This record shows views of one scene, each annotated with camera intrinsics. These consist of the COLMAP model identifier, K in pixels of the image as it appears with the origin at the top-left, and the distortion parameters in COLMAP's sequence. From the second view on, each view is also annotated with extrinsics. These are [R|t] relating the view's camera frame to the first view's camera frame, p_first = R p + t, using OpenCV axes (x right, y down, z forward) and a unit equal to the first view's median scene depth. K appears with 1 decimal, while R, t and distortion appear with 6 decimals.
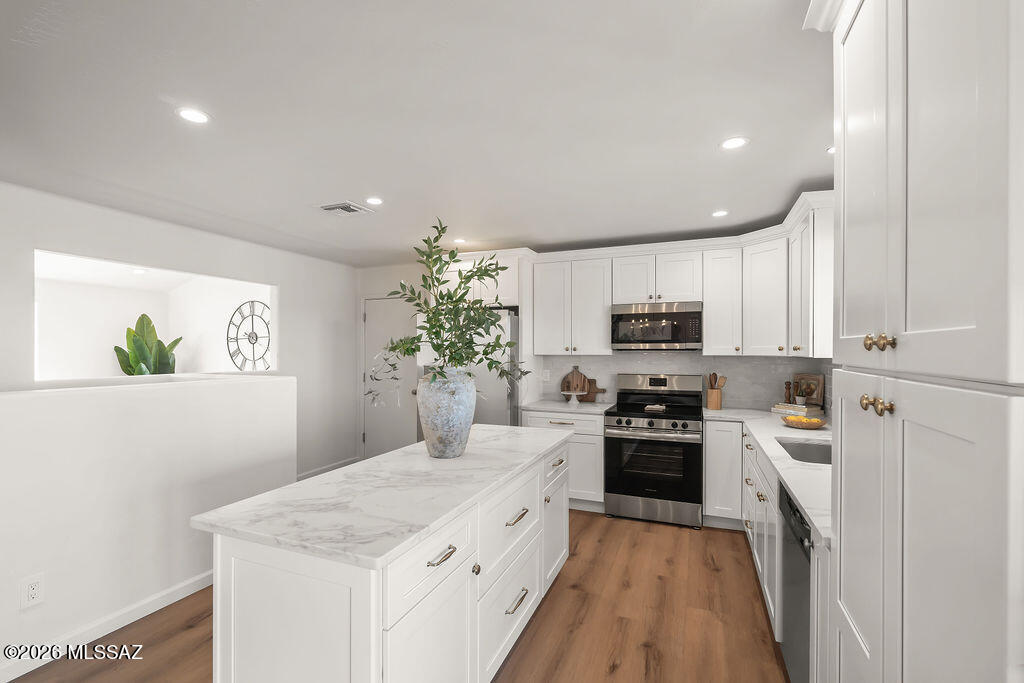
lens RADIAL K [[454.6, 0, 507.6], [0, 454.6, 347.8], [0, 0, 1]] dist [0.000289, 0.000030]
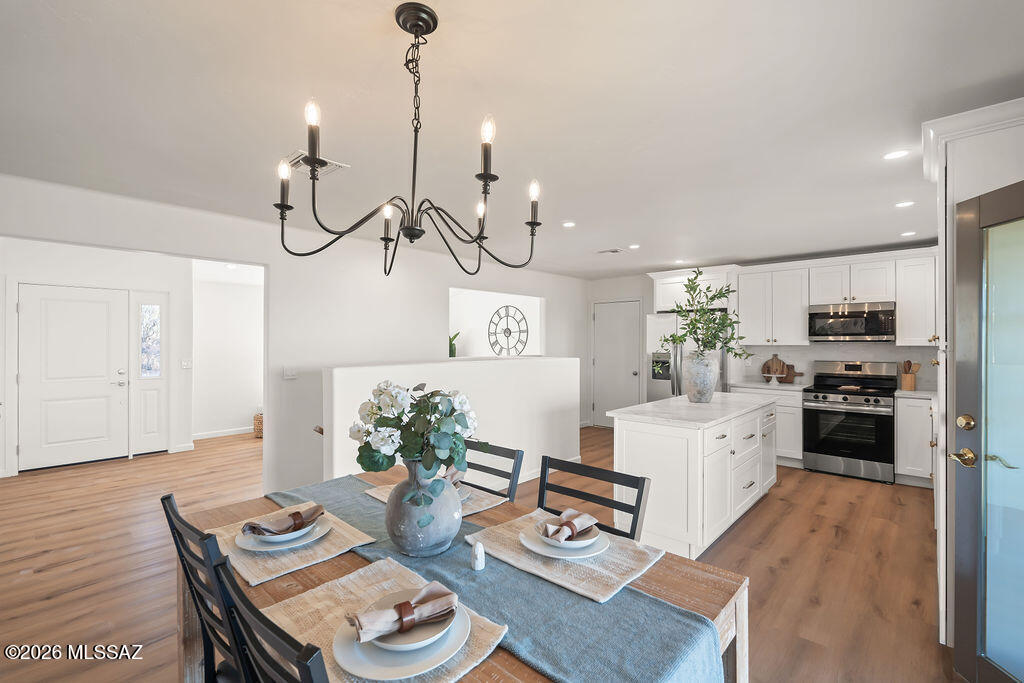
lens RADIAL K [[454.6, 0, 512.1], [0, 454.6, 338.5], [0, 0, 1]] dist [0.000289, 0.000030]
pose [[0.940520, -0.001655, -0.339735, -0.125776], [0.001081, 0.999998, -0.001879, -0.001652], [0.339738, 0.001400, 0.940519, -0.498848]]
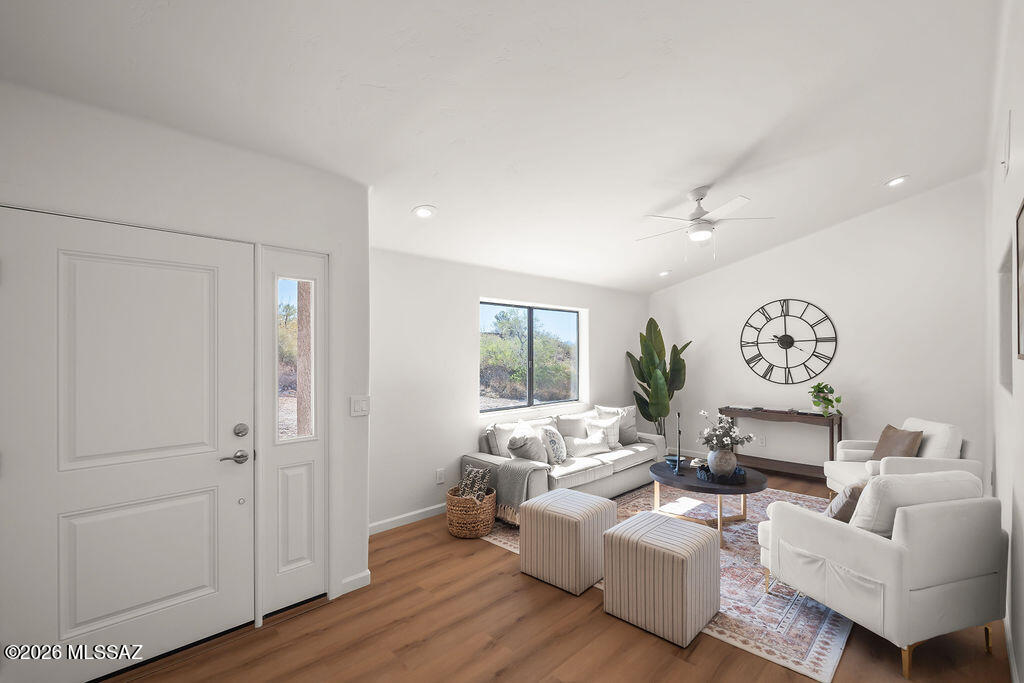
lens RADIAL K [[454.6, 0, 515.4], [0, 454.6, 350.8], [0, 0, 1]] dist [0.000289, 0.000030]
pose [[0.921142, 0.000136, -0.389226, -1.160057], [0.000226, 1.000000, 0.000885, -0.008971], [0.389226, -0.000903, 0.921142, -0.005822]]
